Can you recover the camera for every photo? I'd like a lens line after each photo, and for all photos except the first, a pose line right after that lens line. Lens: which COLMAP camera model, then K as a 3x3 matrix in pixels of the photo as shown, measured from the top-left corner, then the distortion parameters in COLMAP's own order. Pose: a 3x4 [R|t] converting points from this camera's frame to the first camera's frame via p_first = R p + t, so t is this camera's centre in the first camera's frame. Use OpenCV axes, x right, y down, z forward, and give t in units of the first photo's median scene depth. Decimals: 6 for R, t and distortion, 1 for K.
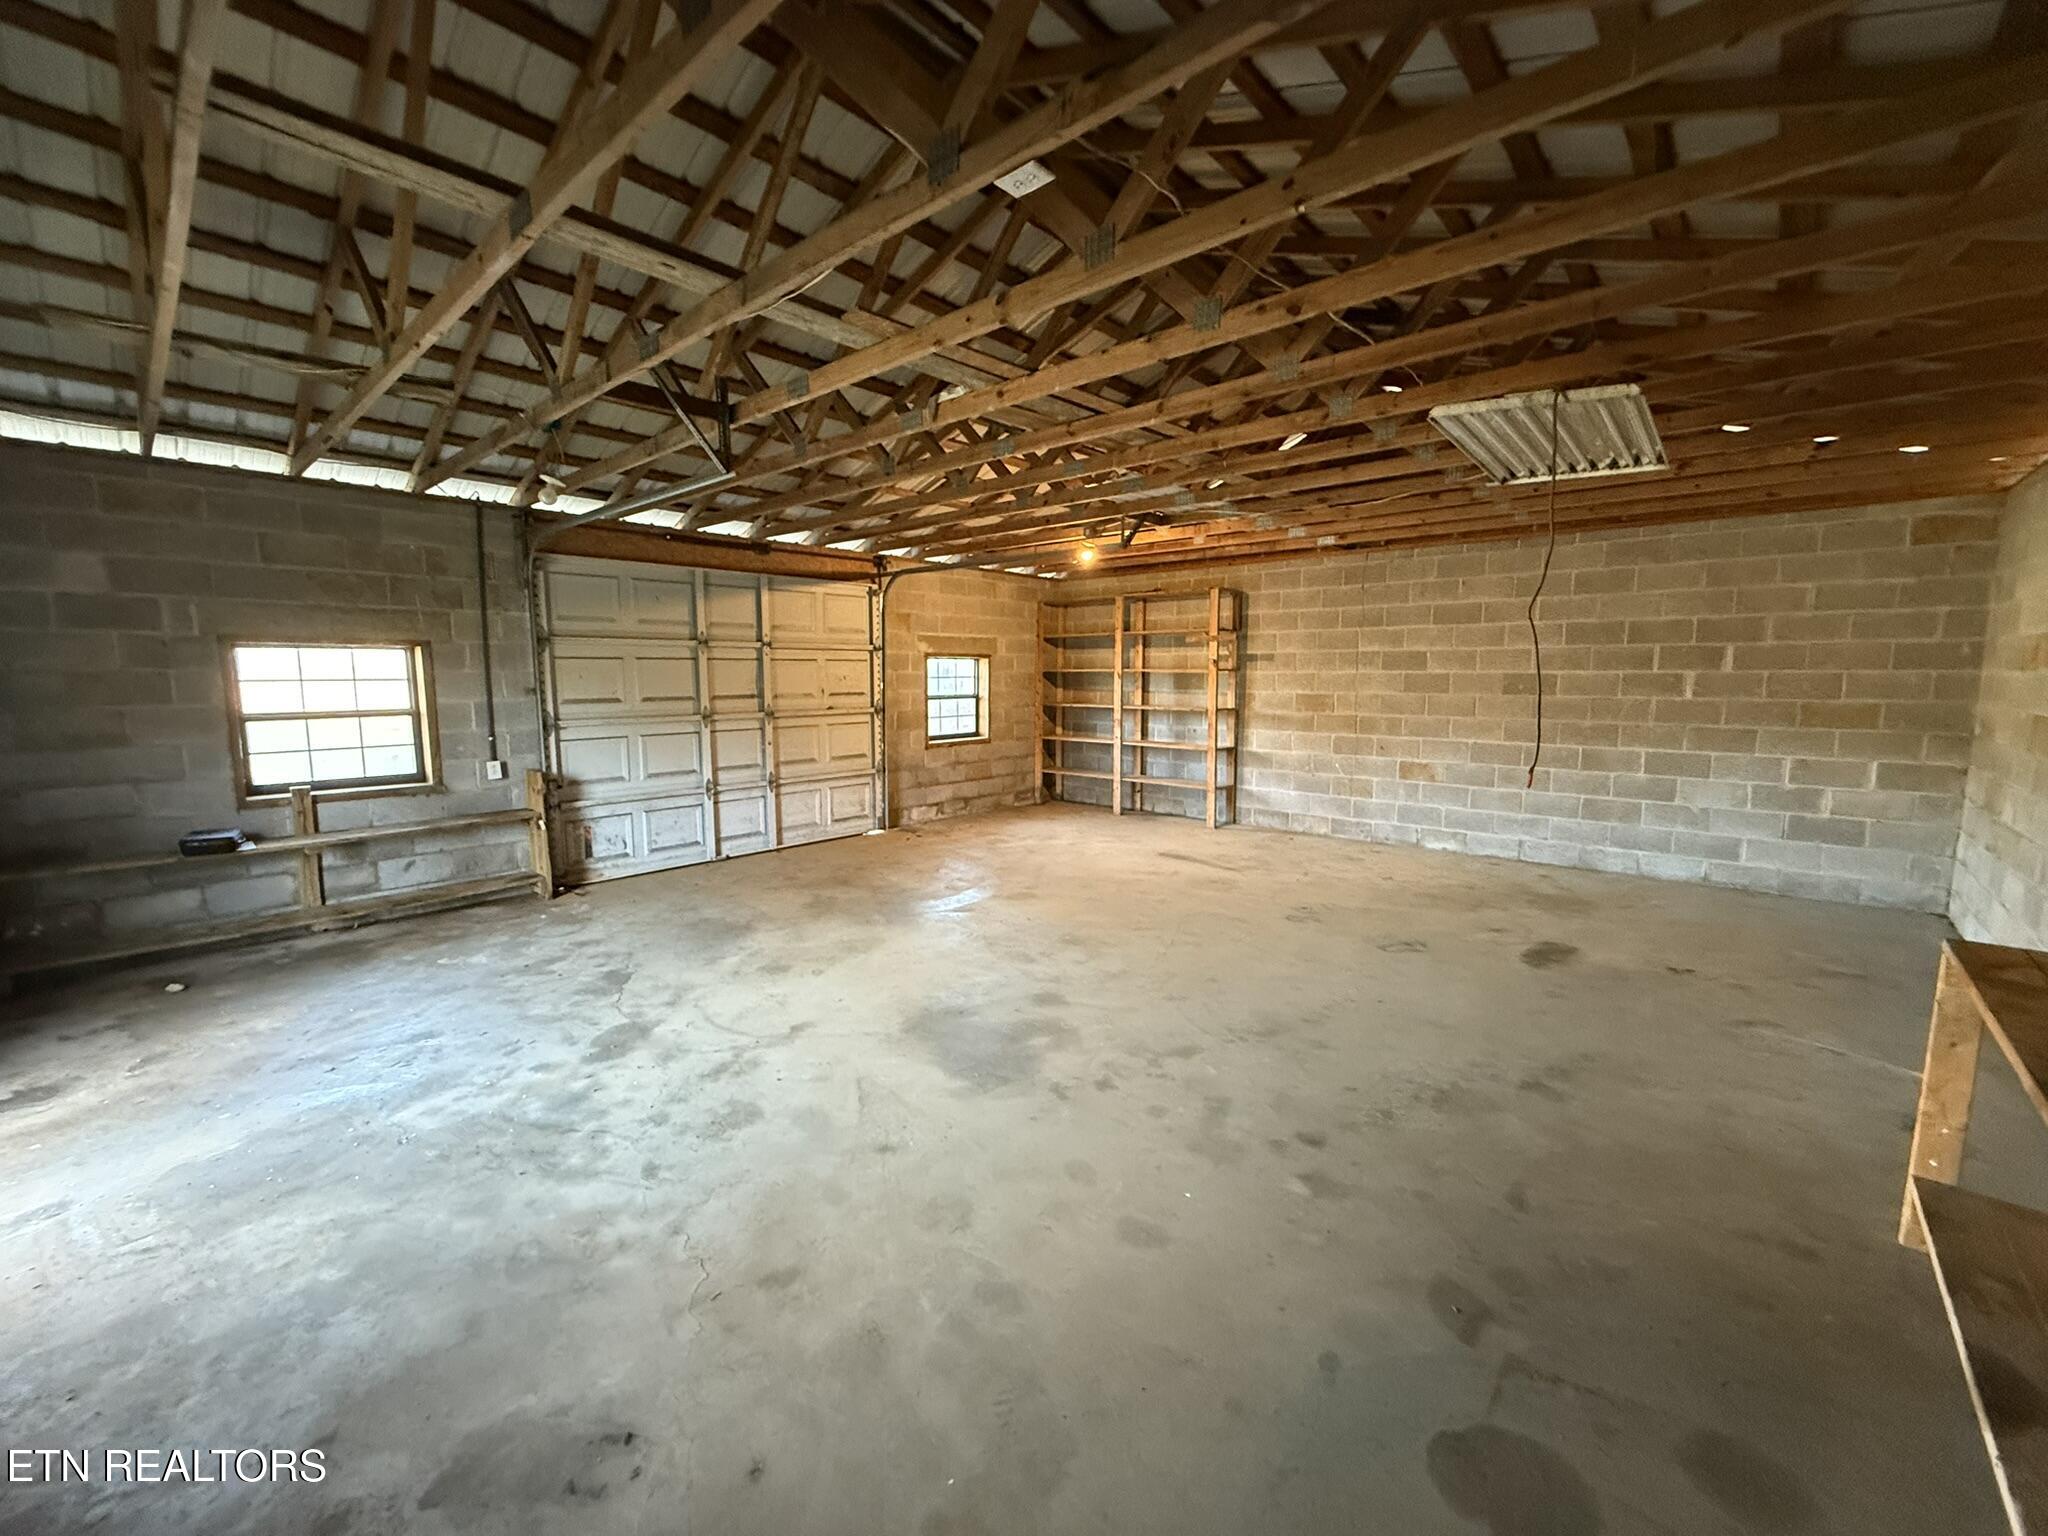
lens RADIAL K [[813.8, 0, 1007.8], [0, 813.8, 764.3], [0, 0, 1]] dist [-0.000504, -0.000023]
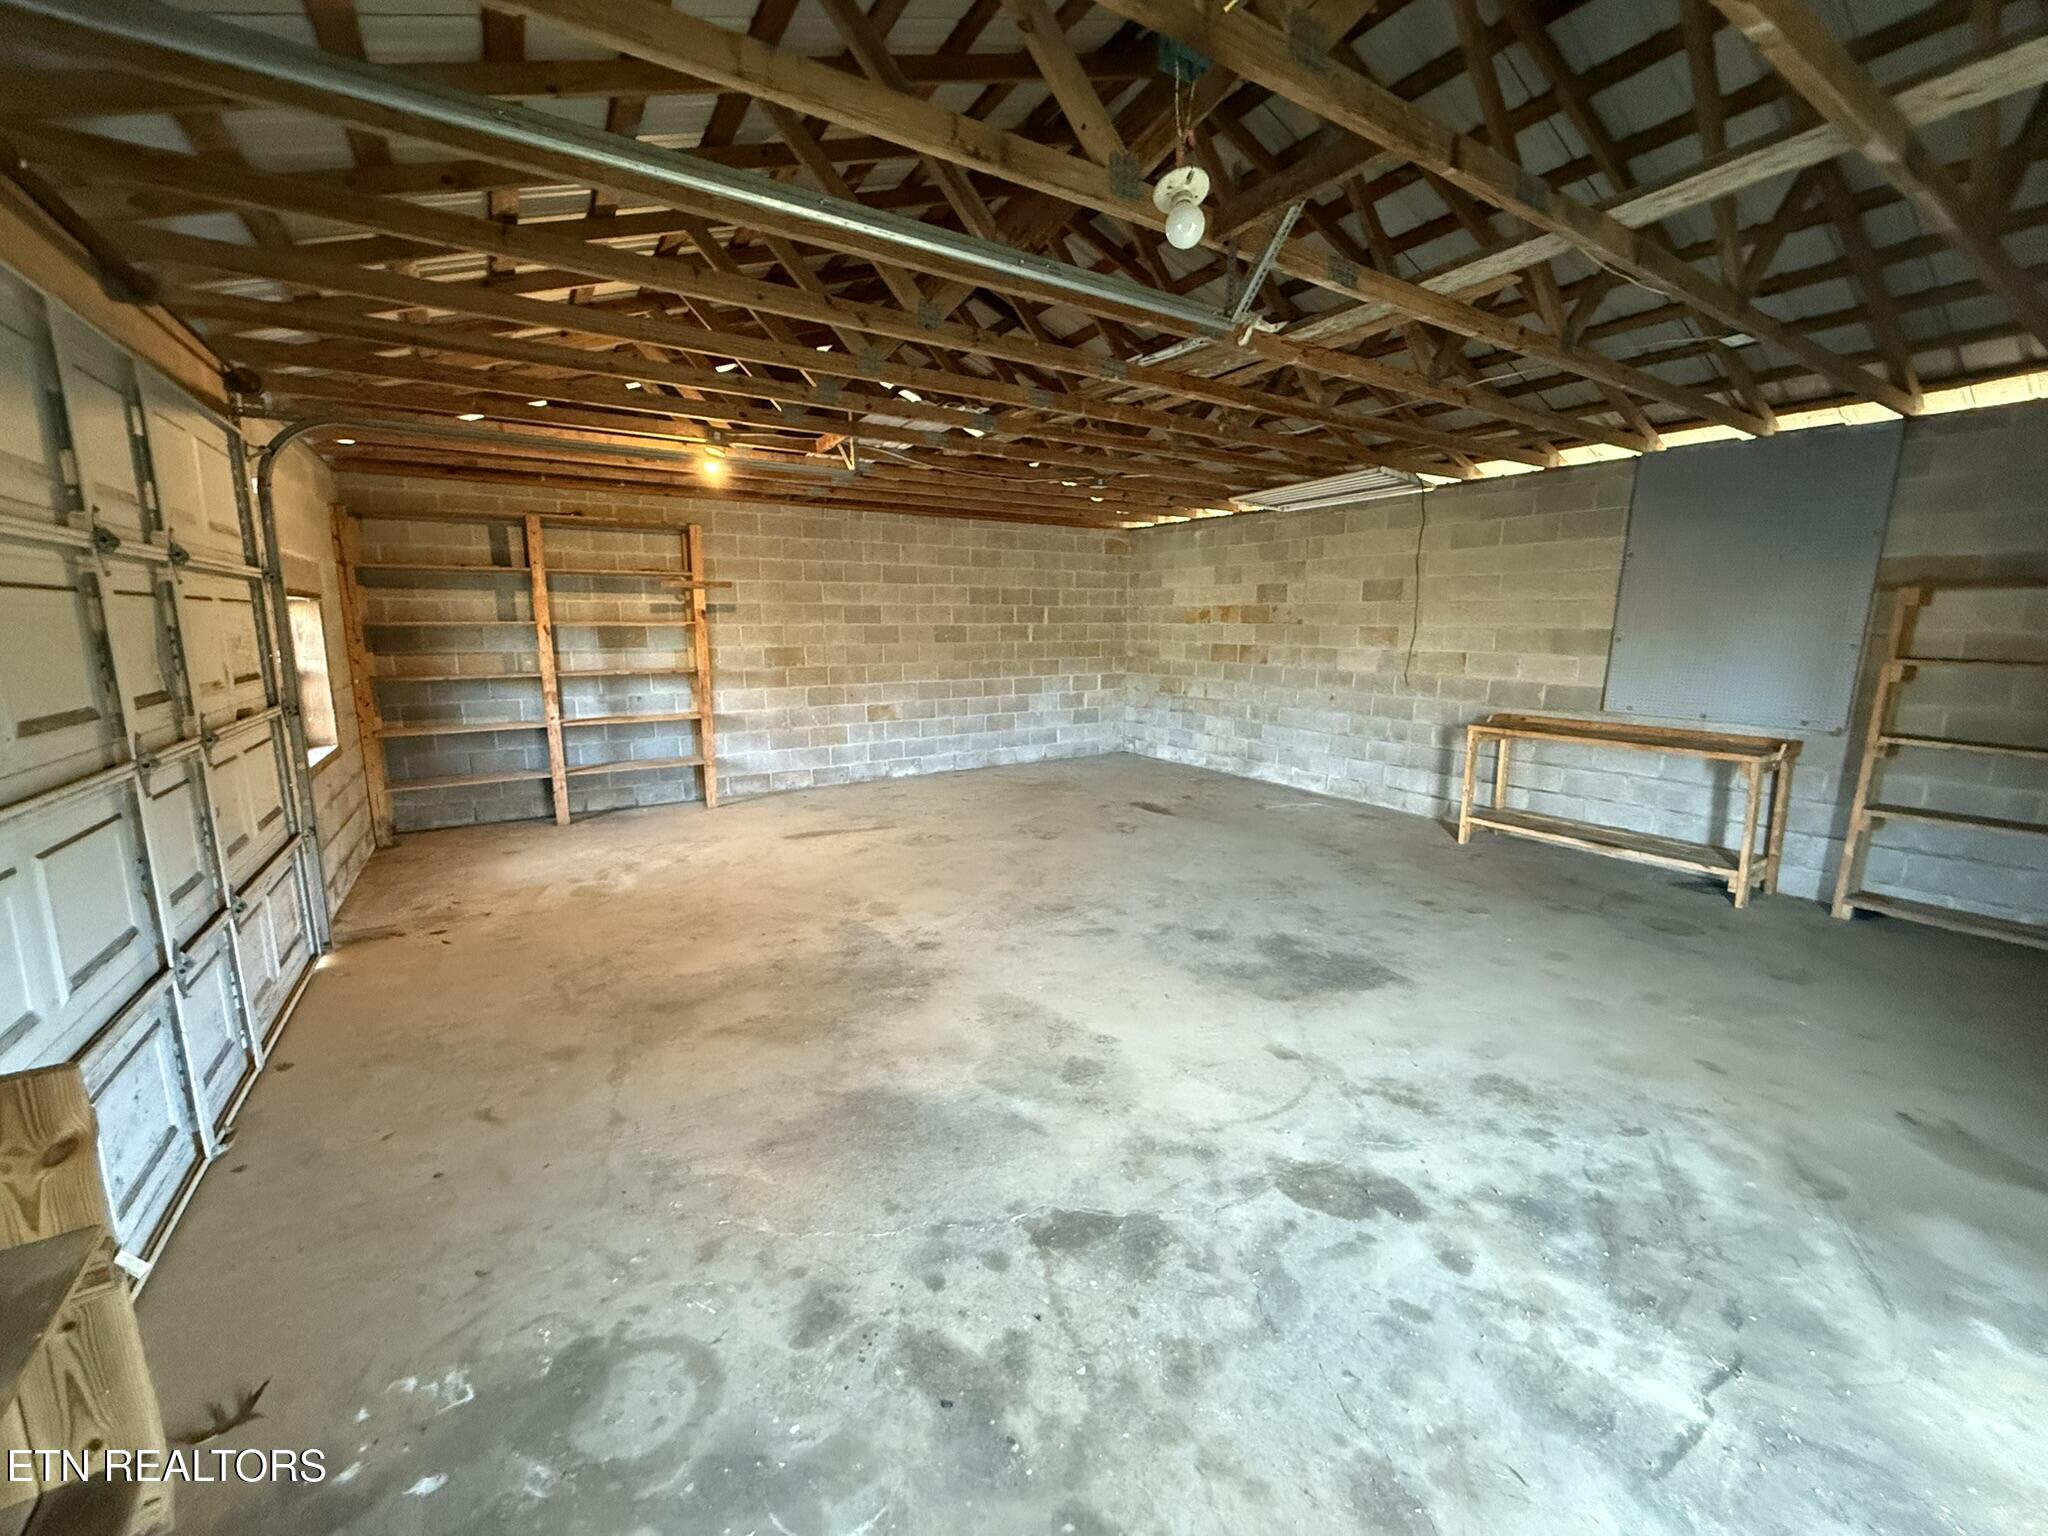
lens RADIAL K [[813.8, 0, 1018.6], [0, 813.8, 767.3], [0, 0, 1]] dist [-0.000504, -0.000023]
pose [[0.262308, -0.168952, 0.950079, -0.851931], [0.109406, 0.983412, 0.144674, -0.094513], [-0.958762, 0.065996, 0.276442, 0.800180]]
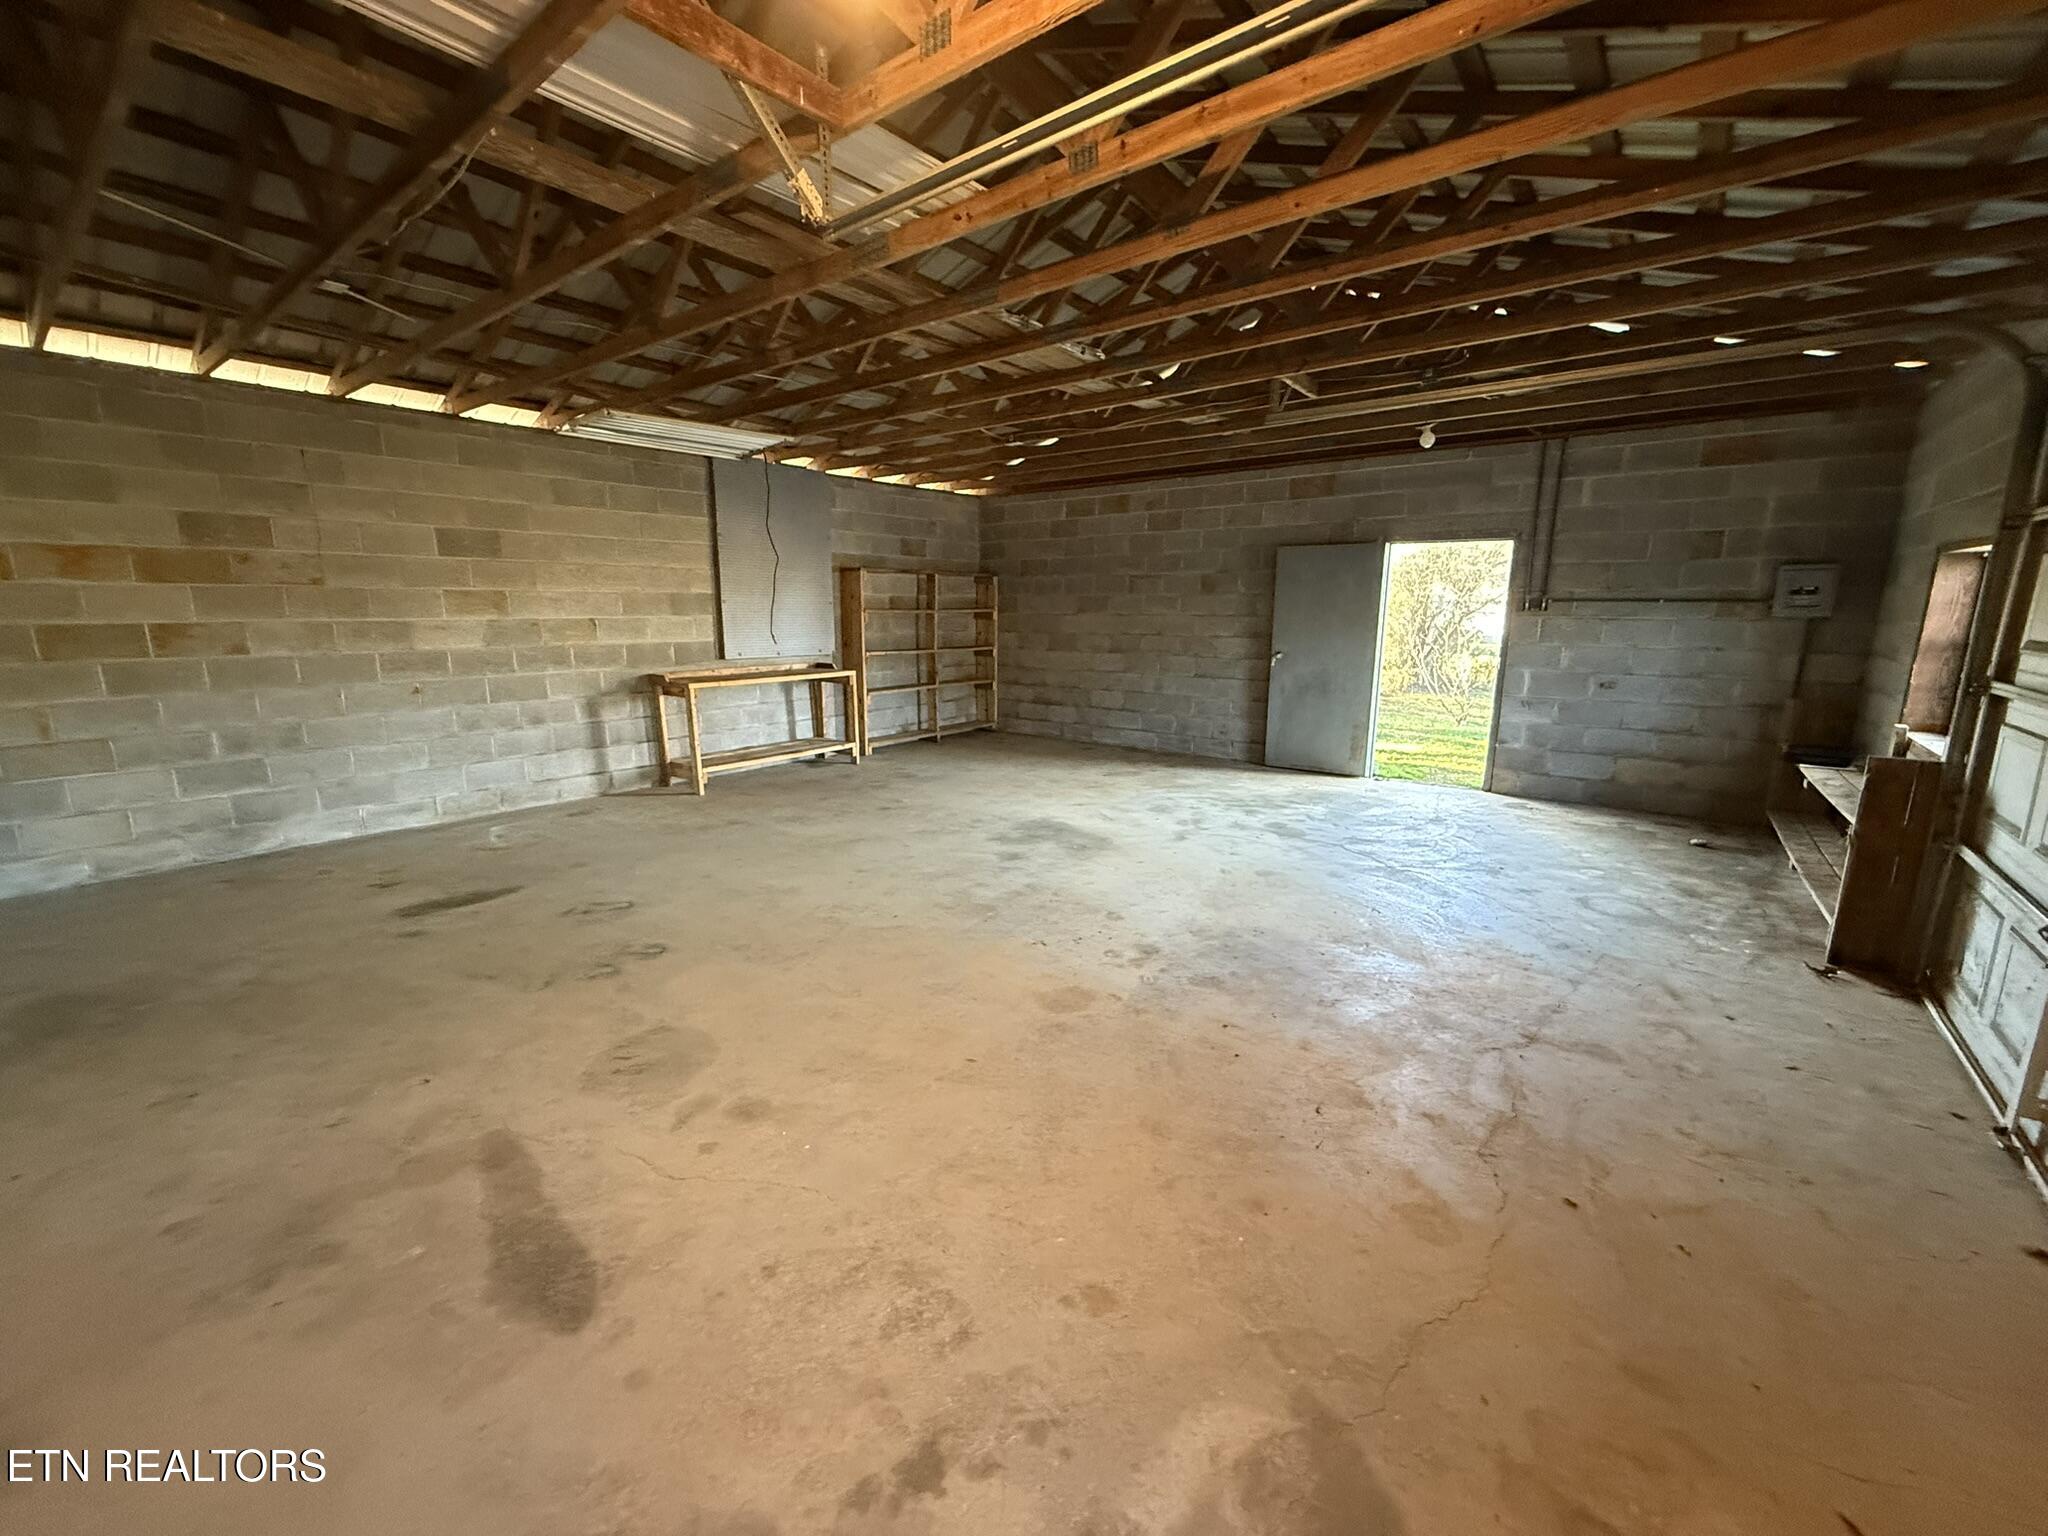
lens RADIAL K [[813.8, 0, 1010.5], [0, 813.8, 763.7], [0, 0, 1]] dist [-0.000504, -0.000023]
pose [[-0.997653, 0.011318, -0.067537, 0.112616], [-0.009969, 0.951737, 0.306754, -0.191576], [0.067749, 0.306707, -0.949390, 1.827021]]
